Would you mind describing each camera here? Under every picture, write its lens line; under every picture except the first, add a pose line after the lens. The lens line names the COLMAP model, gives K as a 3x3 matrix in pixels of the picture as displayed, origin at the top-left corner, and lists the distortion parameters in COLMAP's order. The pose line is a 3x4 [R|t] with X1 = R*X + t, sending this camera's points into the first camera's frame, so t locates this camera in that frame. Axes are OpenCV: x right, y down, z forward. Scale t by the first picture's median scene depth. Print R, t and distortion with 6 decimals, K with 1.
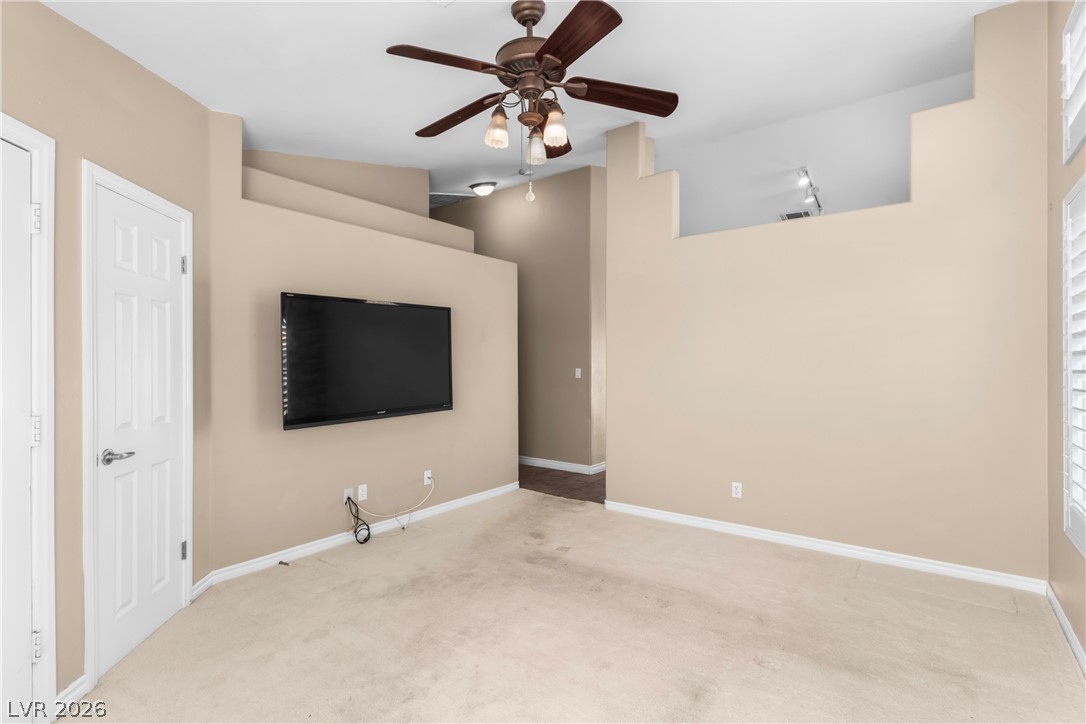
lens RADIAL K [[514.9, 0, 544.0], [0, 514.9, 358.0], [0, 0, 1]] dist [0.001290, 0.000947]
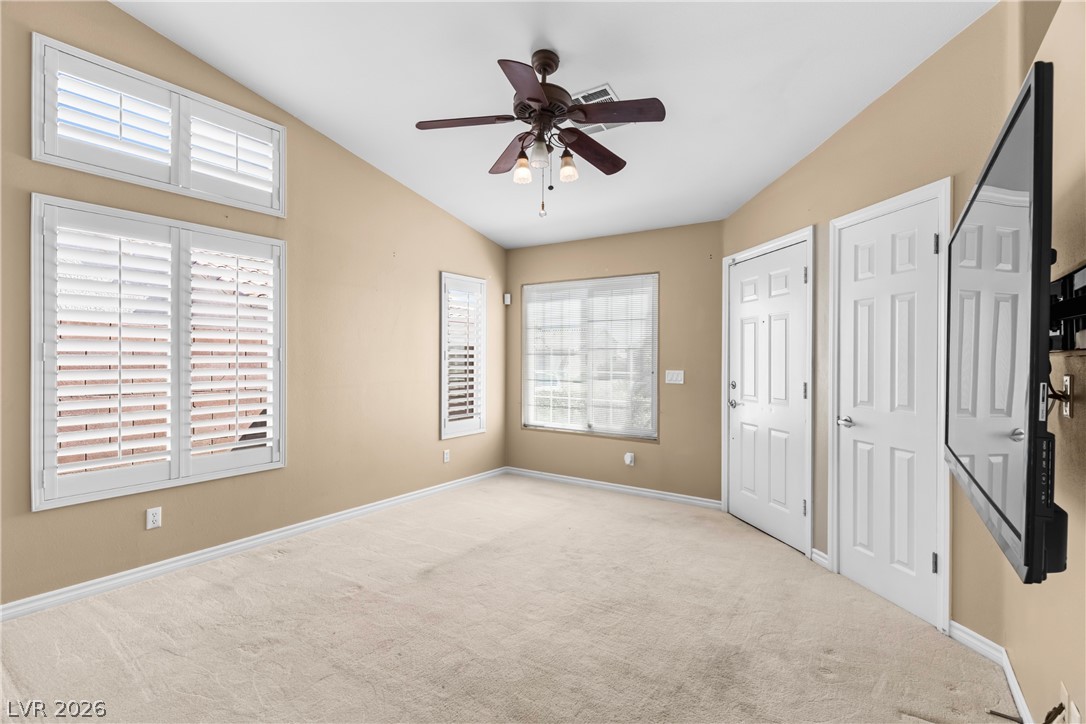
lens RADIAL K [[514.9, 0, 544.0], [0, 514.9, 358.0], [0, 0, 1]] dist [0.001290, 0.000947]
pose [[-0.998855, -0.001369, -0.047829, 0.027217], [-0.001397, 0.999999, 0.000561, 0.021839], [0.047828, 0.000628, -0.998855, 2.132979]]
